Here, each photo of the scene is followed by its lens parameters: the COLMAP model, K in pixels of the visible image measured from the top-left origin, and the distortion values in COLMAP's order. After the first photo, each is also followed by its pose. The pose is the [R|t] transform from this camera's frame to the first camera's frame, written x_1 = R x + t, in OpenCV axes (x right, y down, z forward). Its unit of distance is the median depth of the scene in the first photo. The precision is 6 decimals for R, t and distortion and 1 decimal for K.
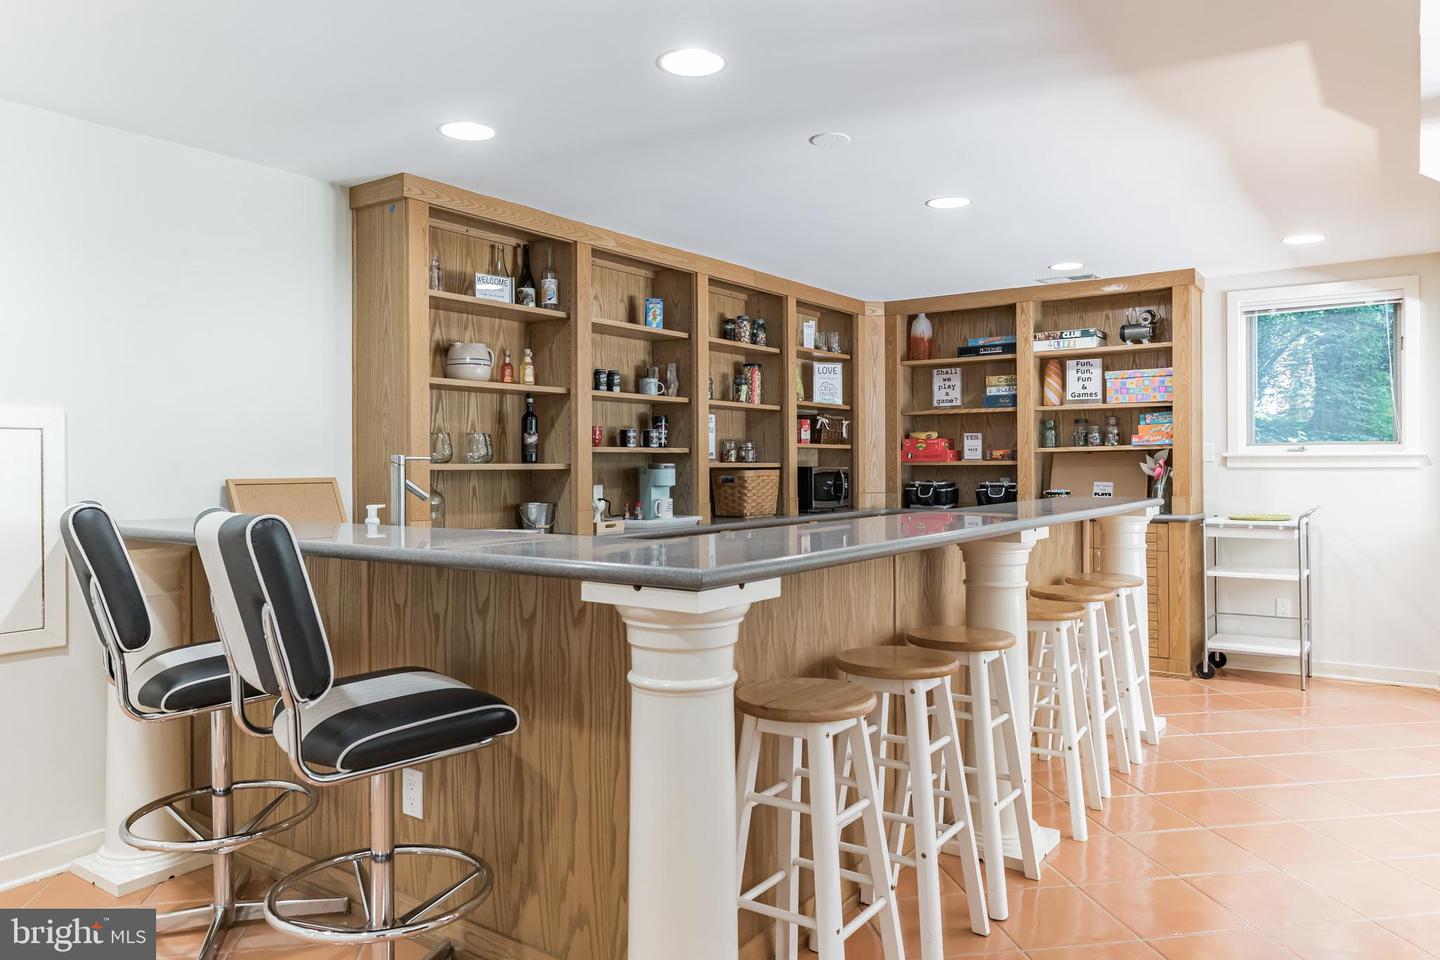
lens RADIAL K [[999.9, 0, 716.8], [0, 999.9, 470.4], [0, 0, 1]] dist [-0.051807, 0.000500]
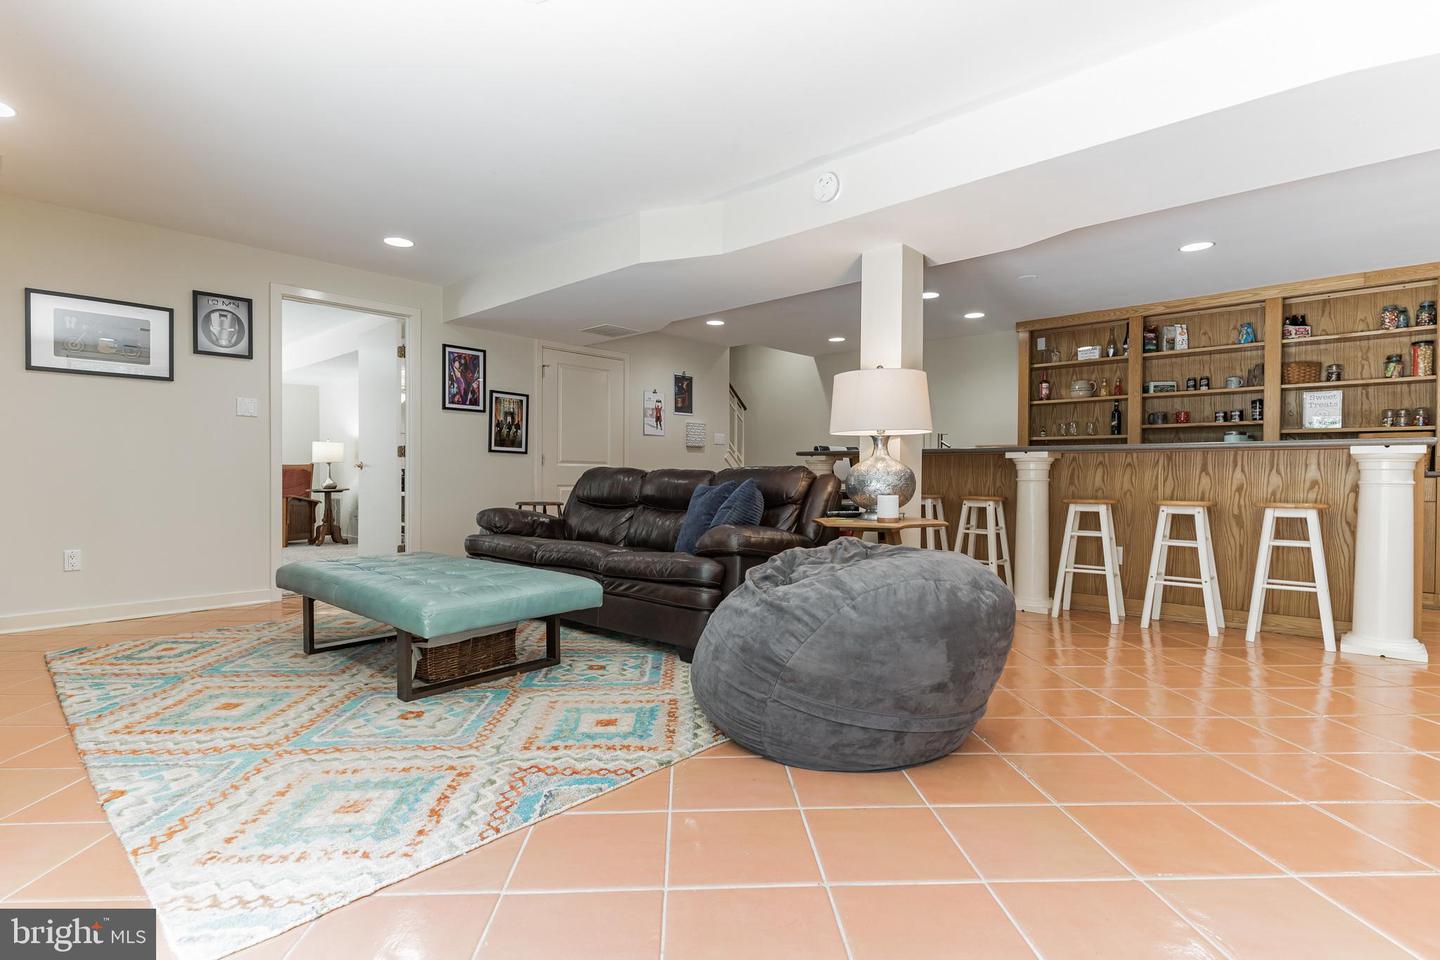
lens RADIAL K [[682.9, 0, 721.3], [0, 682.9, 479.4], [0, 0, 1]] dist [-0.005068, -0.000349]
pose [[-0.100386, 0.015218, -0.994832, 1.238522], [-0.009738, 0.999820, 0.016277, 0.066721], [0.994901, 0.011322, -0.100220, 0.352744]]
